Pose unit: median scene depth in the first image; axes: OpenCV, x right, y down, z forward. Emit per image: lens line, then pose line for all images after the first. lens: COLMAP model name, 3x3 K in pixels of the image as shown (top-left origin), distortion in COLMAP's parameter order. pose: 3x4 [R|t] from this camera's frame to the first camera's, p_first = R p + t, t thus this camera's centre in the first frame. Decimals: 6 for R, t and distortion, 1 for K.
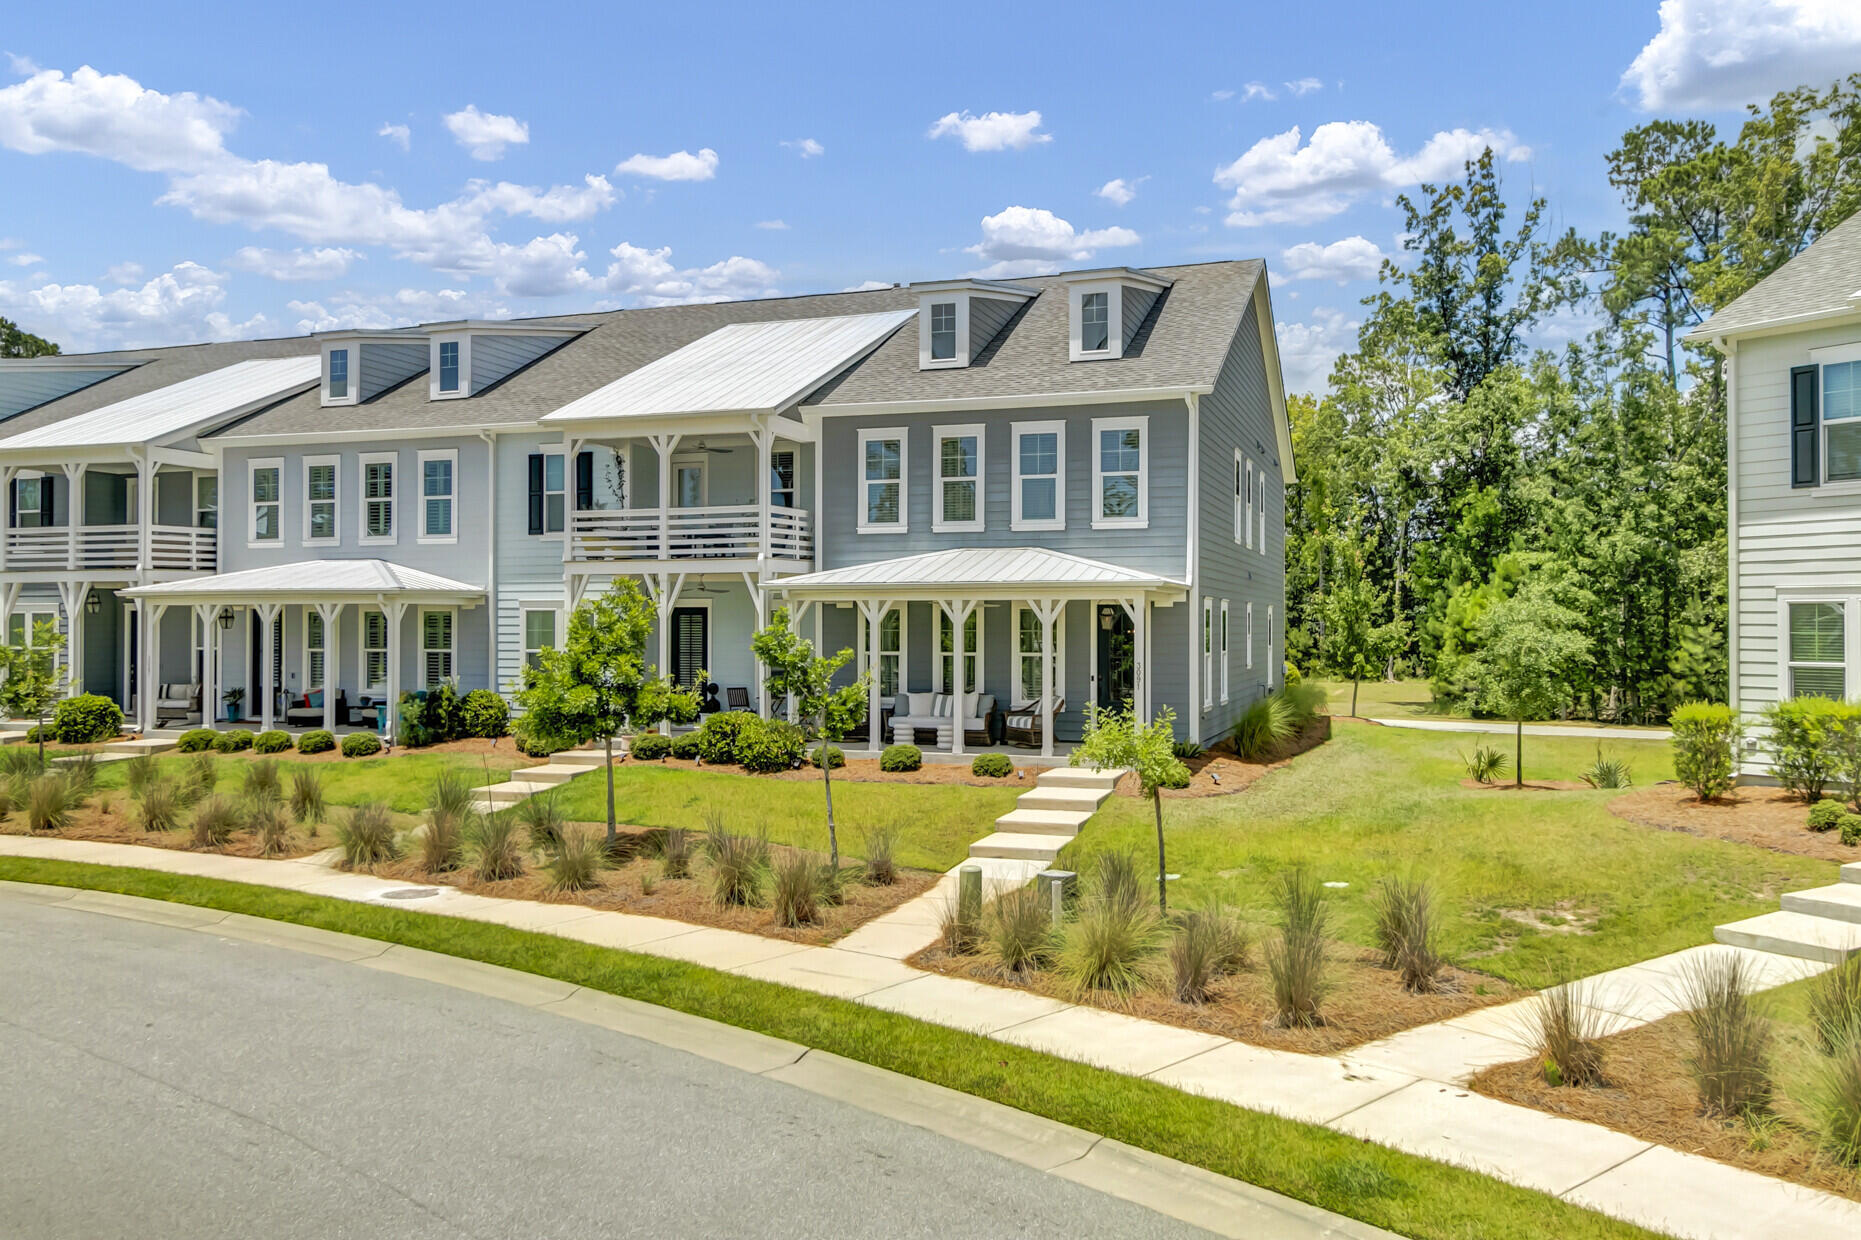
lens RADIAL K [[1481.9, 0, 930.5], [0, 1481.9, 620.0], [0, 0, 1]] dist [0.007169, -0.001939]
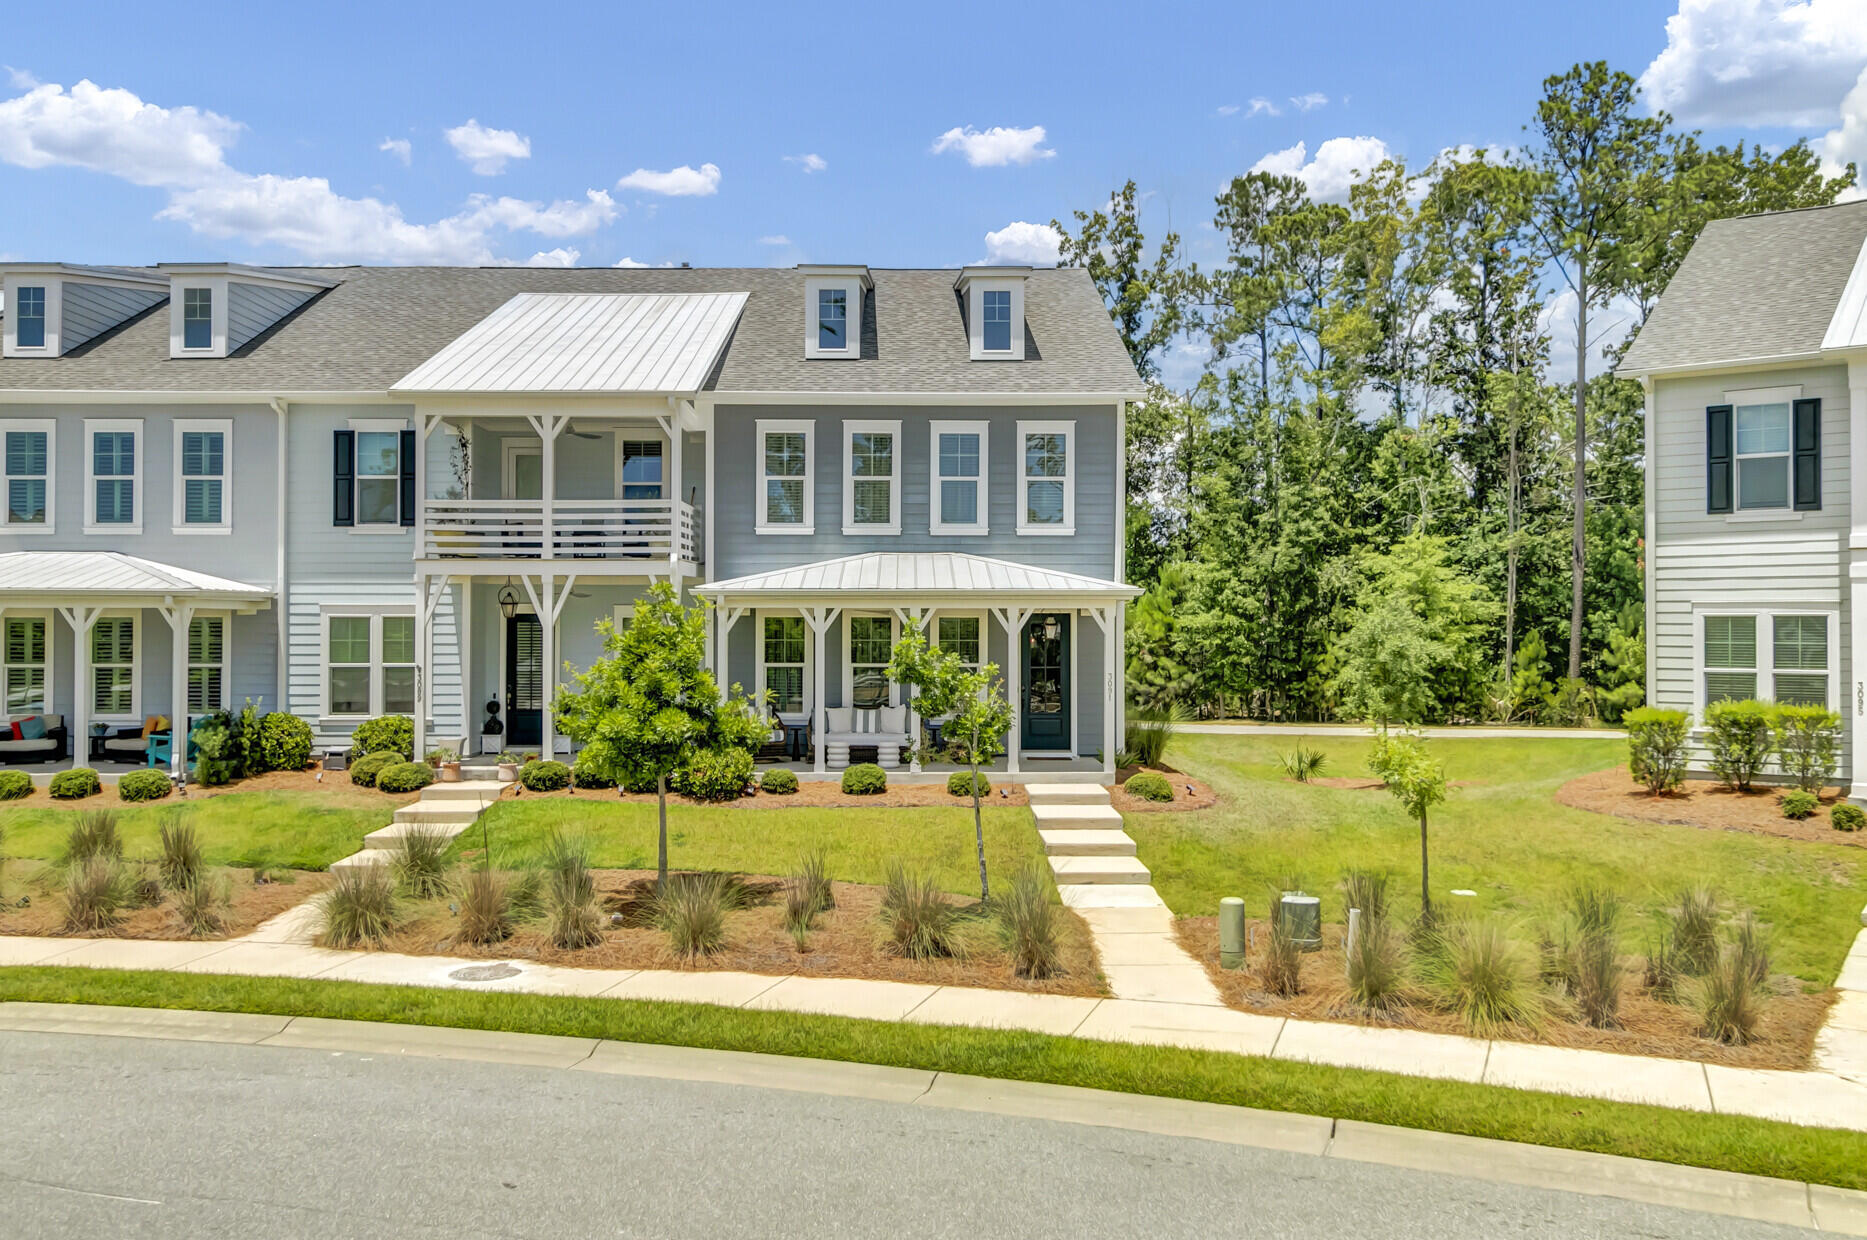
lens RADIAL K [[1486.7, 0, 933.5], [0, 1486.7, 620.0], [0, 0, 1]] dist [0.007169, -0.001939]
pose [[0.939343, 0.002080, 0.342972, -0.259188], [-0.001645, 0.999997, -0.001559, -0.004043], [-0.342975, 0.000901, 0.939344, 0.101768]]
